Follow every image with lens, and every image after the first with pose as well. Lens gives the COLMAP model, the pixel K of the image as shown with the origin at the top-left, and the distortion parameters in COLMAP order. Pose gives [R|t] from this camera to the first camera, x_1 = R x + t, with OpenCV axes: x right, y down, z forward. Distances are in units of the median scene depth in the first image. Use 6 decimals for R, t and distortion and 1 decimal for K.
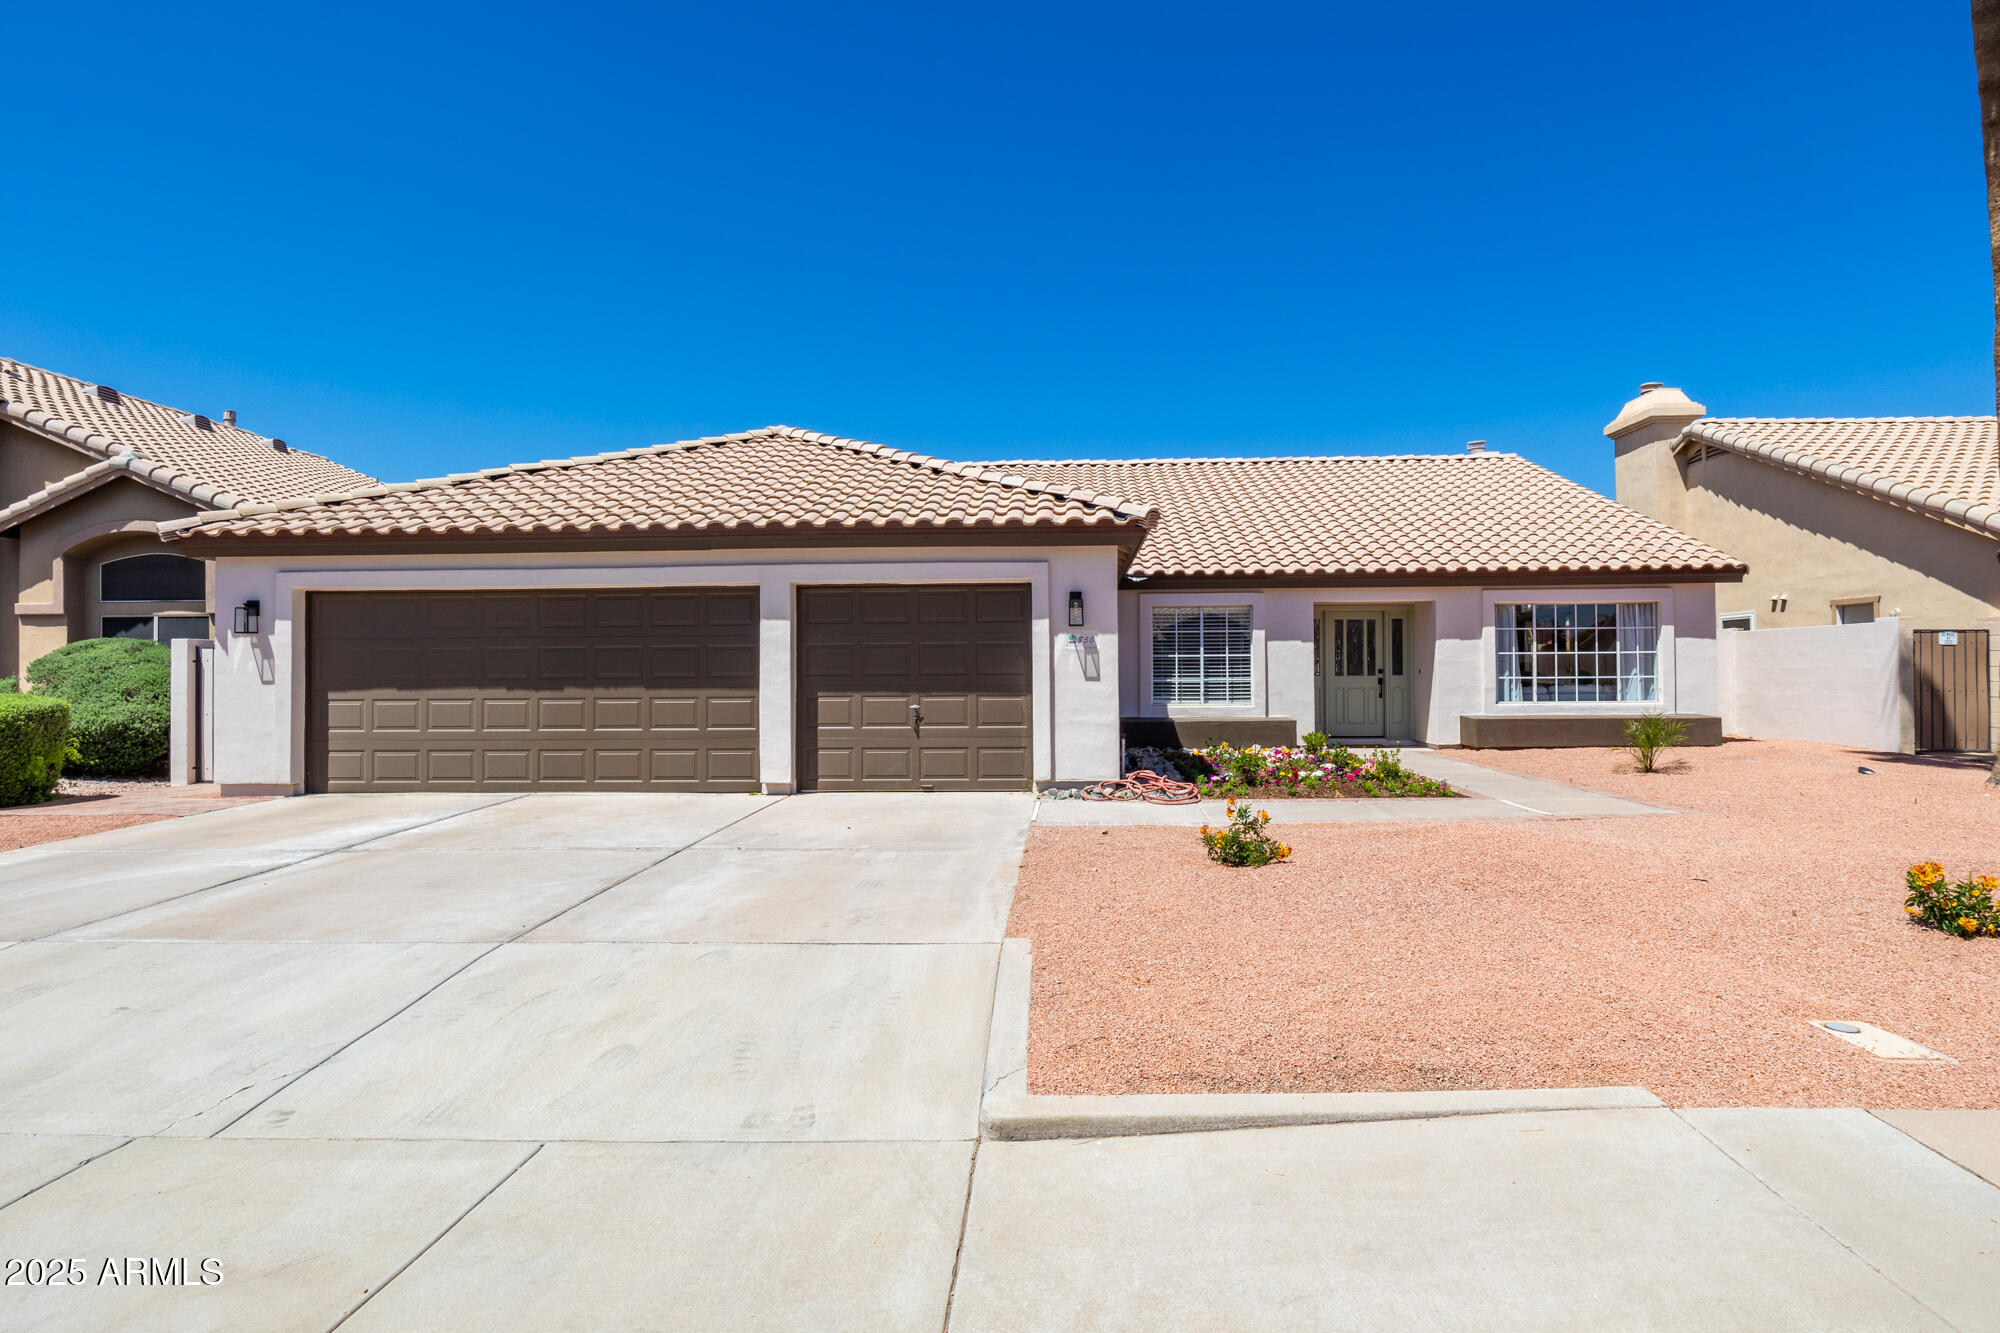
lens RADIAL K [[998.7, 0, 1014.5], [0, 998.7, 646.5], [0, 0, 1]] dist [-0.007414, -0.000577]
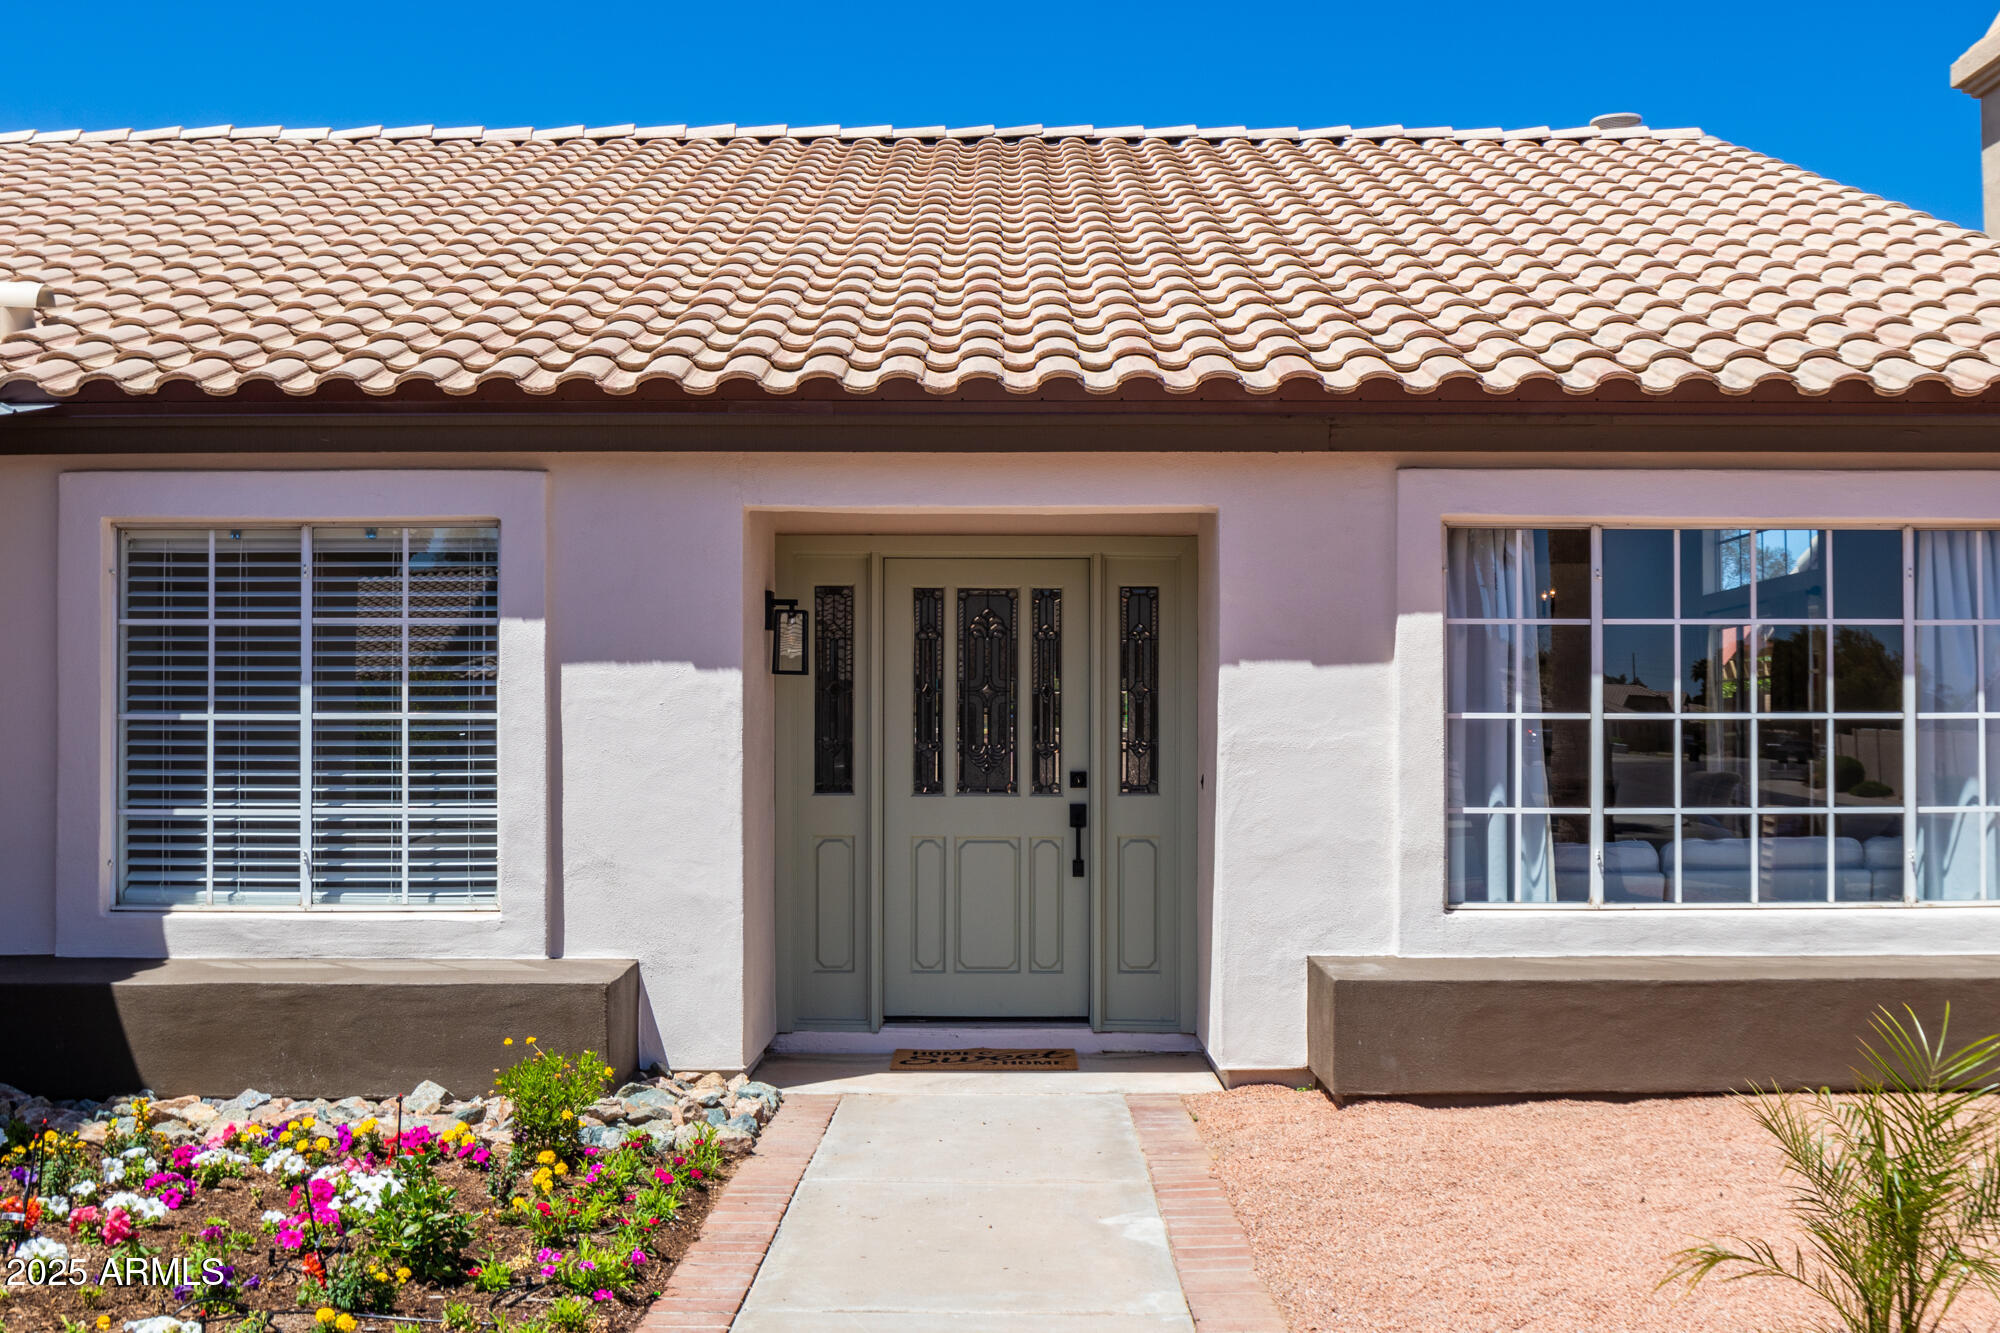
lens RADIAL K [[2029.8, 0, 995.2], [0, 2029.8, 737.1], [0, 0, 1]] dist [-0.010763, -0.139816]
pose [[0.998400, 0.006888, 0.056120, 0.337161], [-0.007887, 0.999814, 0.017600, 0.004090], [-0.055988, -0.018014, 0.998269, 0.486199]]
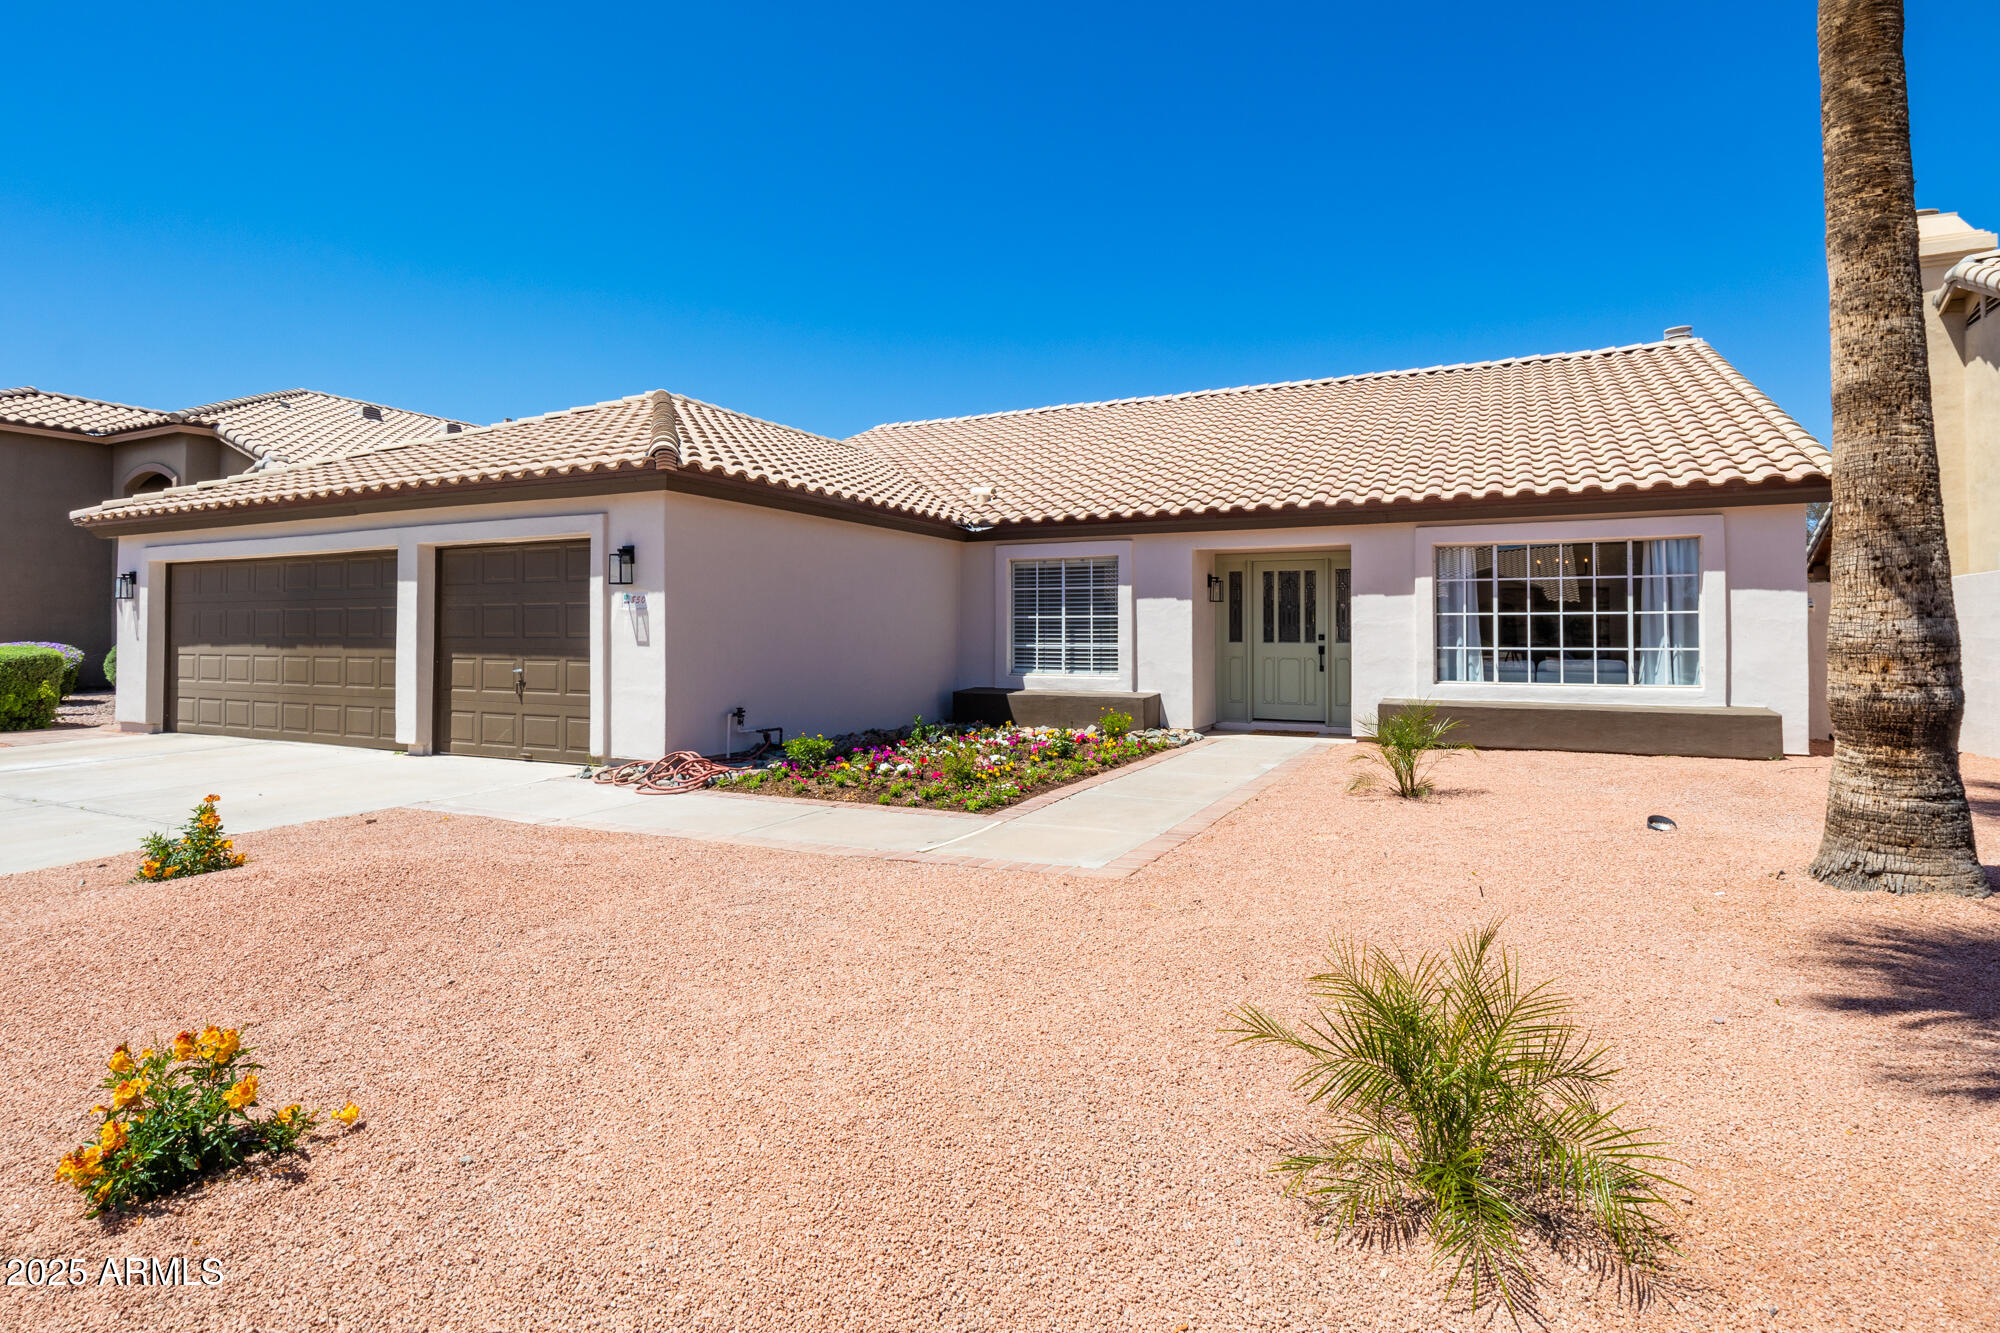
lens RADIAL K [[998.7, 0, 1014.5], [0, 998.7, 646.5], [0, 0, 1]] dist [-0.007414, -0.000577]
pose [[0.918866, 0.012433, -0.394374, 0.487187], [0.003392, 0.999218, 0.039405, 0.000854], [0.394555, -0.037545, 0.918105, 0.215439]]
